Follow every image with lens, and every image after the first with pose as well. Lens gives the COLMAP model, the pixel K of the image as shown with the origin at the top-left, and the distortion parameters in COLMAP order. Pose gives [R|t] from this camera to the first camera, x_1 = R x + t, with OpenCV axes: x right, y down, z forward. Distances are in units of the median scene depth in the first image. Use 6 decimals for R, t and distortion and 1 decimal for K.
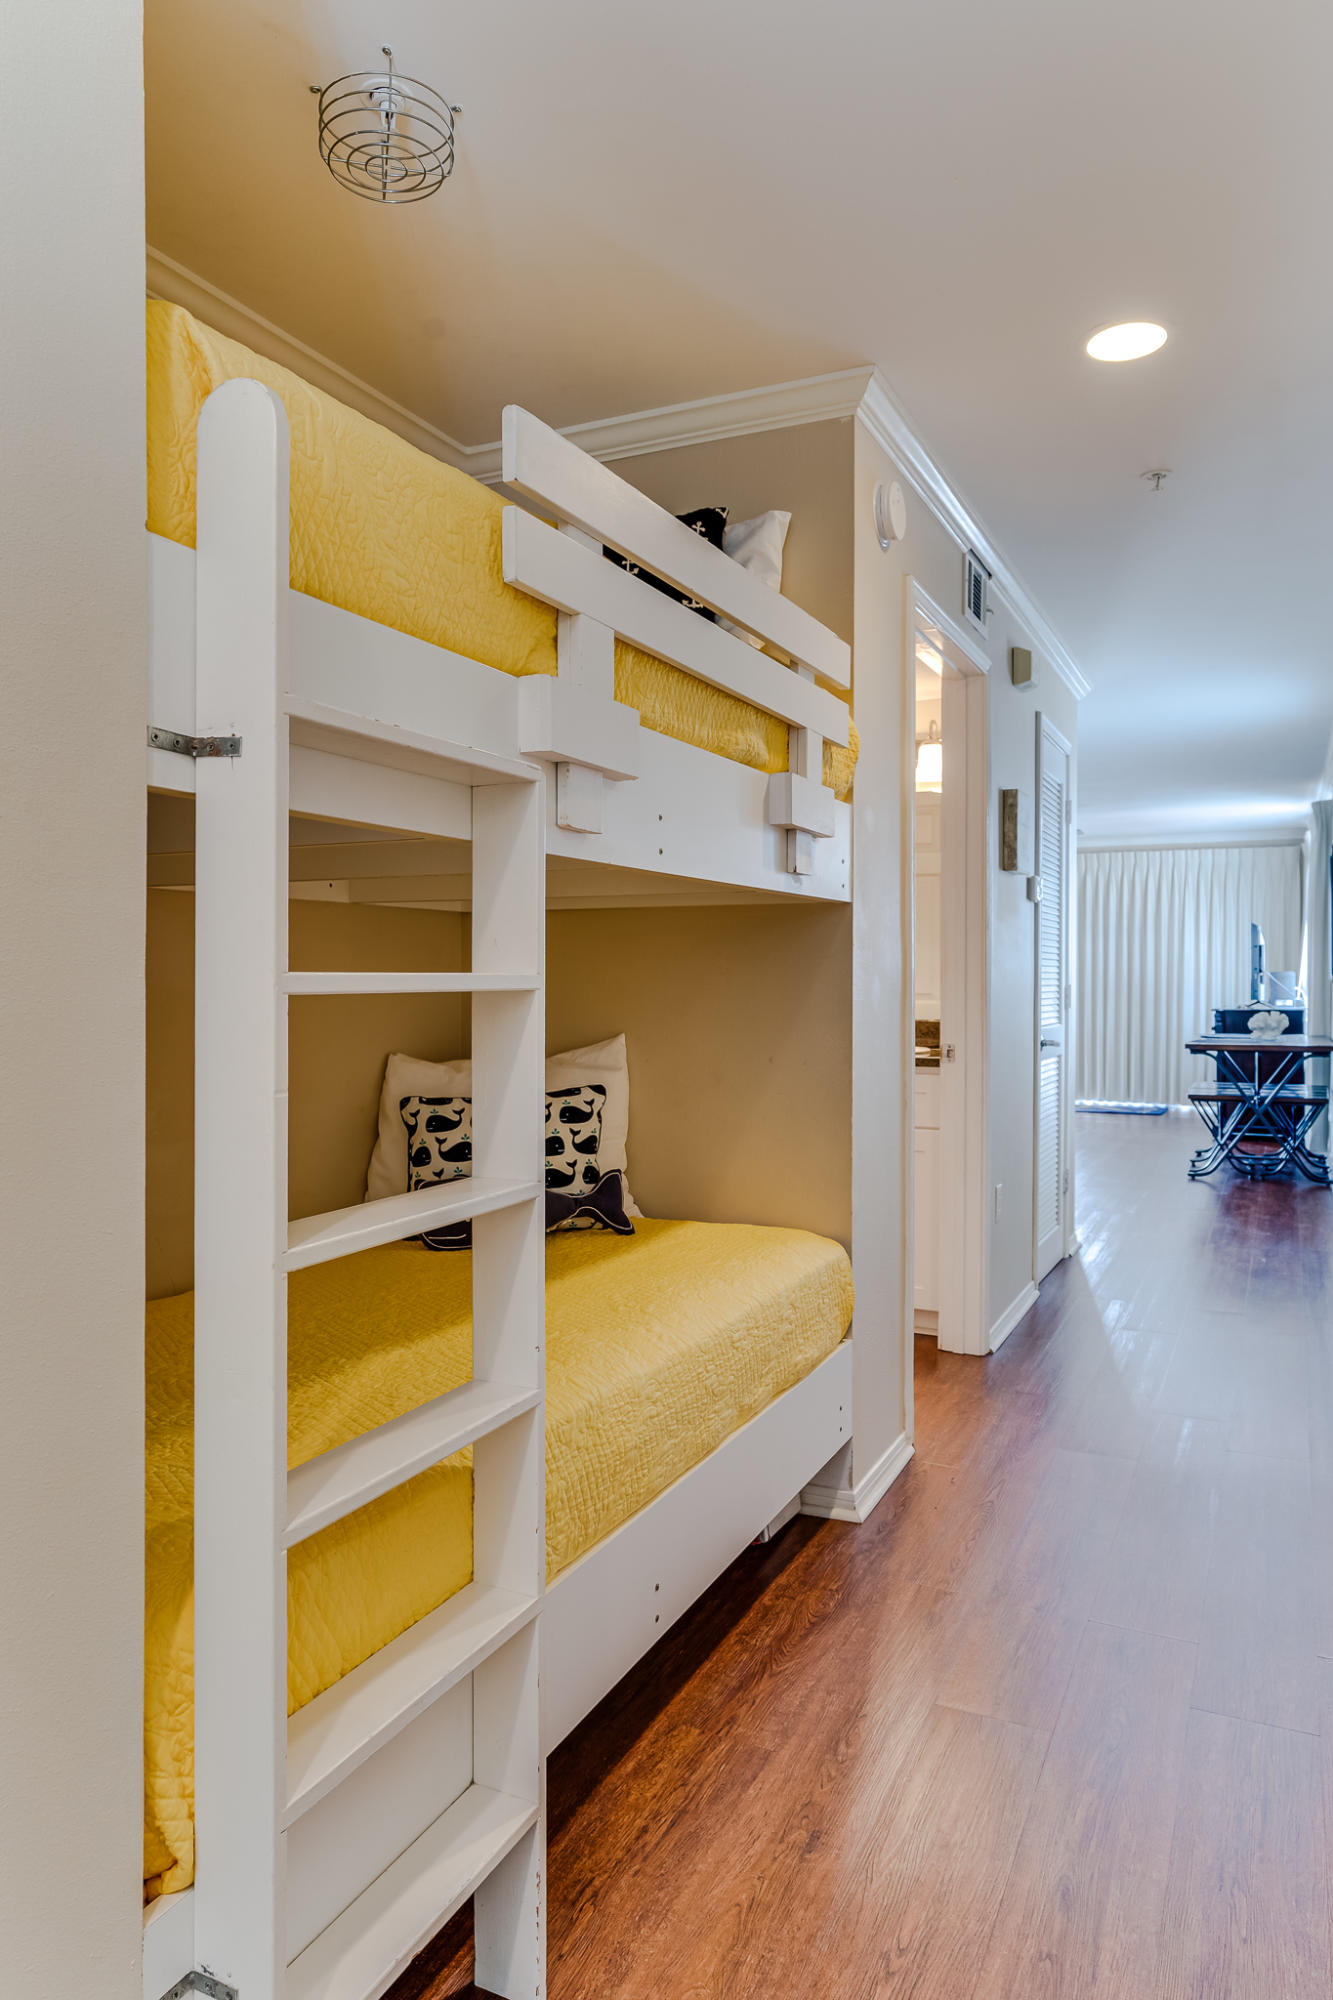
lens RADIAL K [[1130.0, 0, 754.3], [0, 1130.0, 981.9], [0, 0, 1]] dist [0.003592, 0.000585]
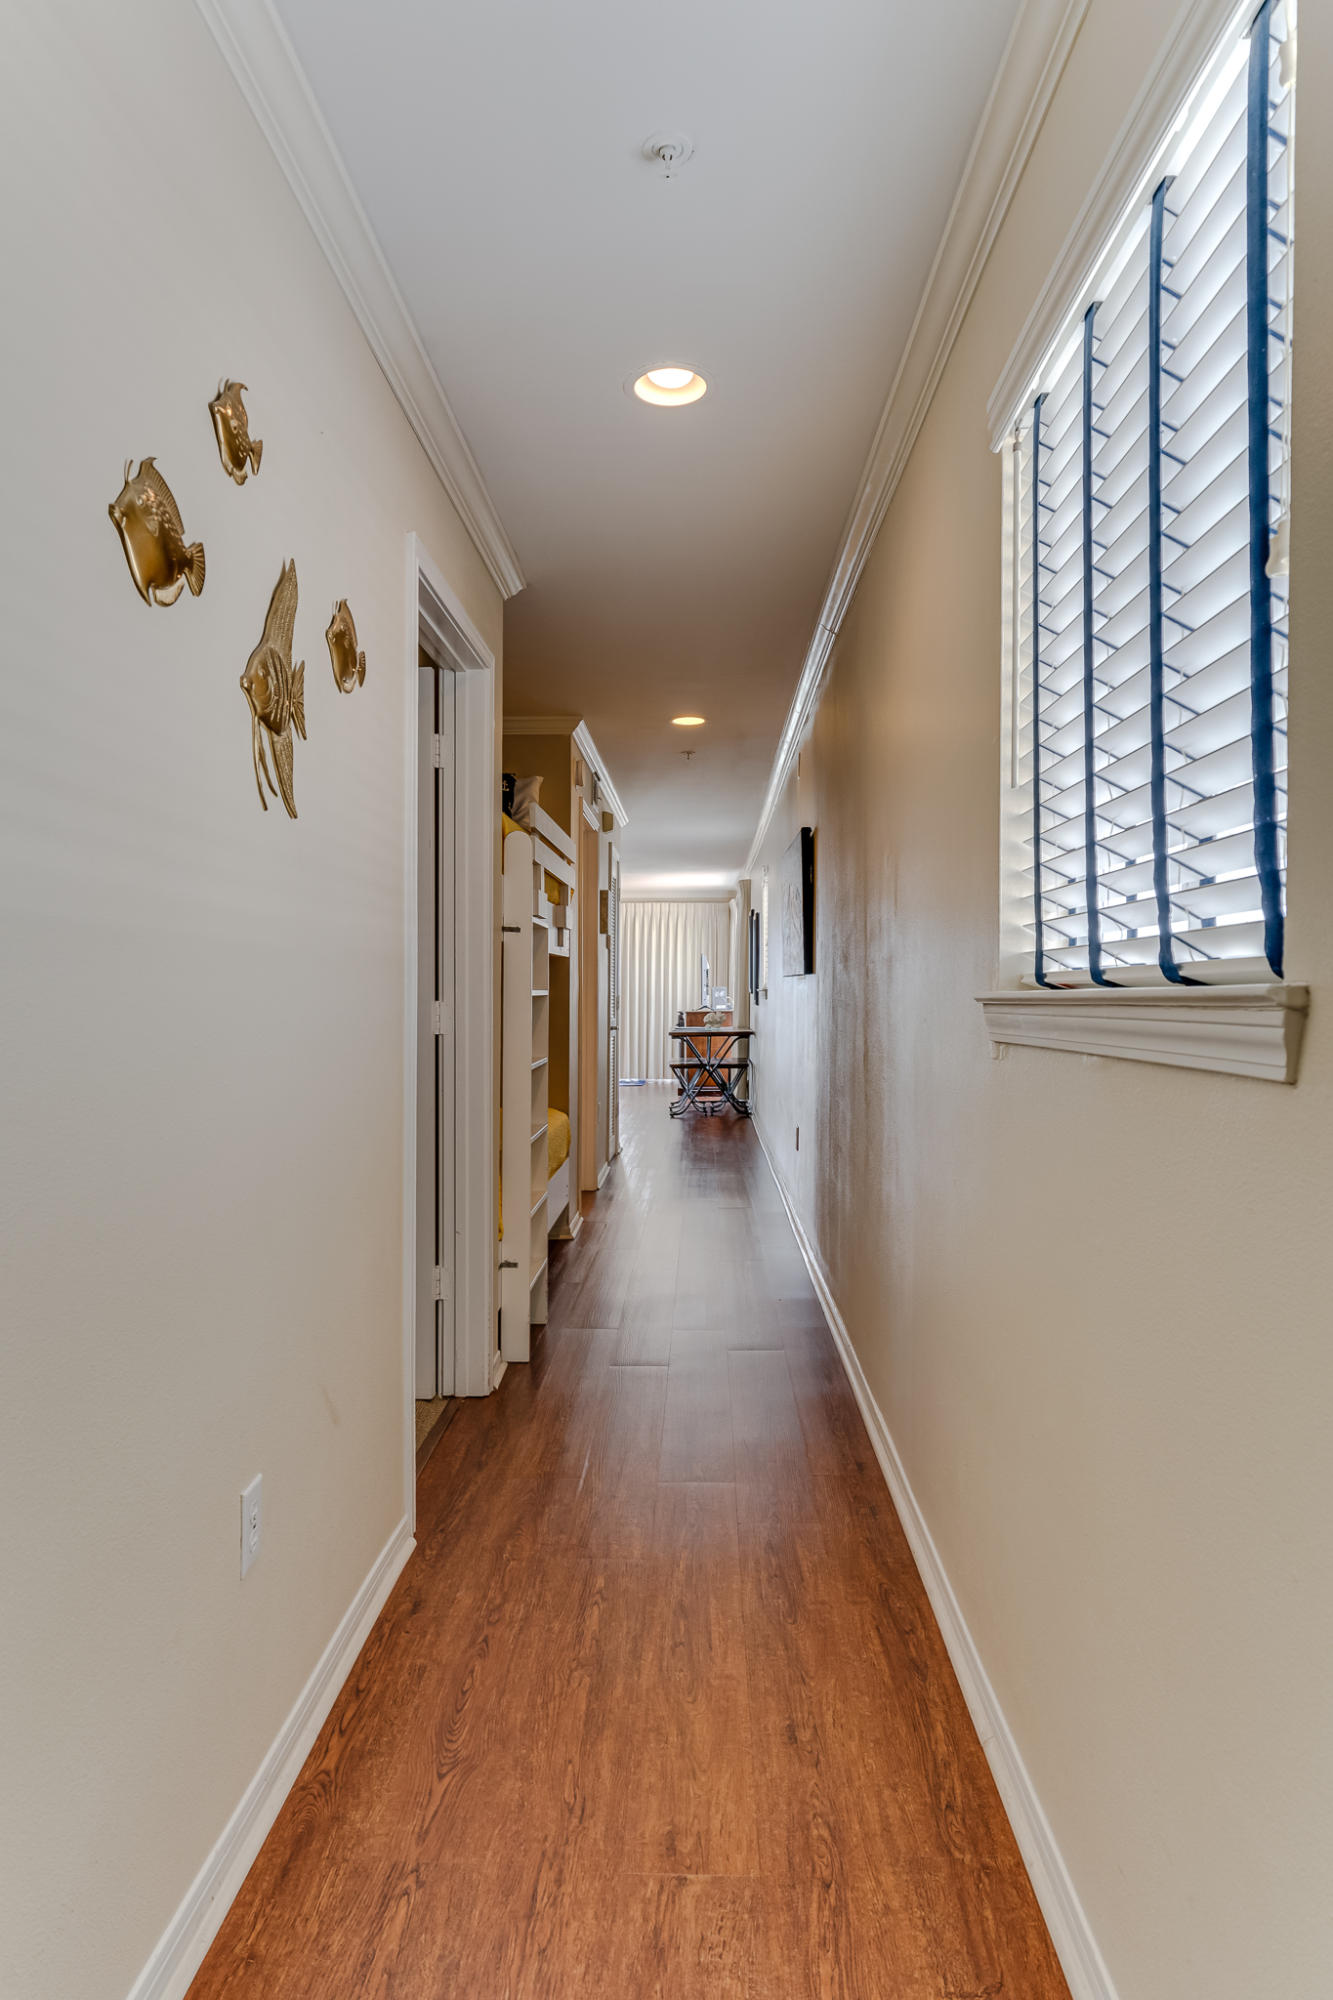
lens RADIAL K [[975.5, 0, 663.8], [0, 975.5, 983.6], [0, 0, 1]] dist [0.000727, 0.000092]
pose [[0.922945, 0.007671, 0.384856, -0.217871], [-0.004207, 0.999943, -0.009843, 0.000034], [-0.384910, 0.007466, 0.922924, -0.375418]]
